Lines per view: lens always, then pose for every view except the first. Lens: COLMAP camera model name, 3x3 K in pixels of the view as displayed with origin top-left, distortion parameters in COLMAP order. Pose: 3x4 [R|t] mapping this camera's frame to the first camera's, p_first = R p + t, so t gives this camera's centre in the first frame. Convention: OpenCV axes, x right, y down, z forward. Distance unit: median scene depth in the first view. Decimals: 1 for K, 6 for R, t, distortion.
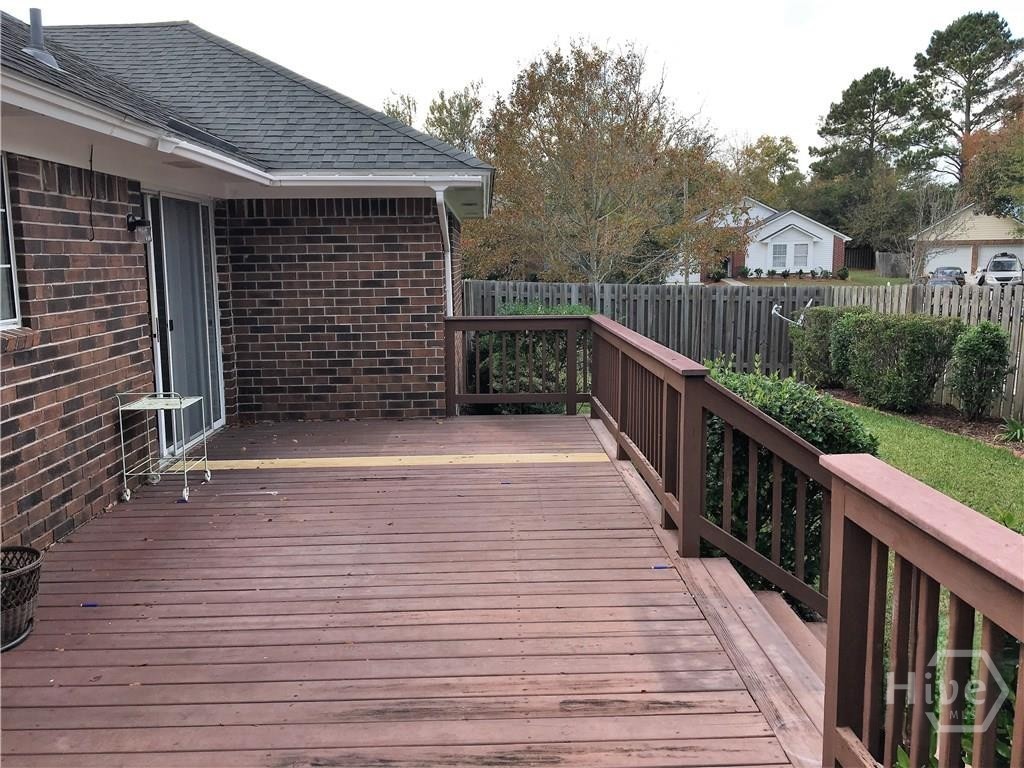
lens RADIAL K [[868.4, 0, 512.0], [0, 868.4, 384.0], [0, 0, 1]] dist [0.100456, -0.122481]
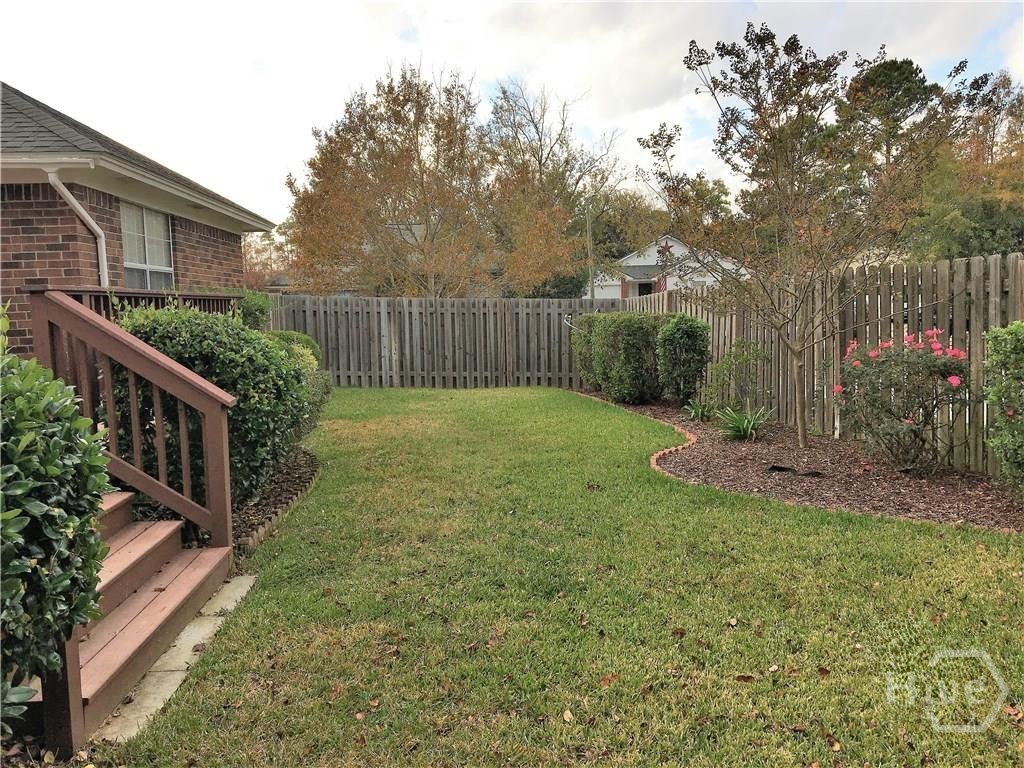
lens RADIAL K [[868.4, 0, 512.0], [0, 868.4, 384.0], [0, 0, 1]] dist [0.100456, -0.122481]
pose [[0.999492, -0.014827, 0.028207, 0.193765], [0.016316, 0.998445, -0.053299, 0.044256], [-0.027373, 0.053732, 0.998180, -0.031097]]
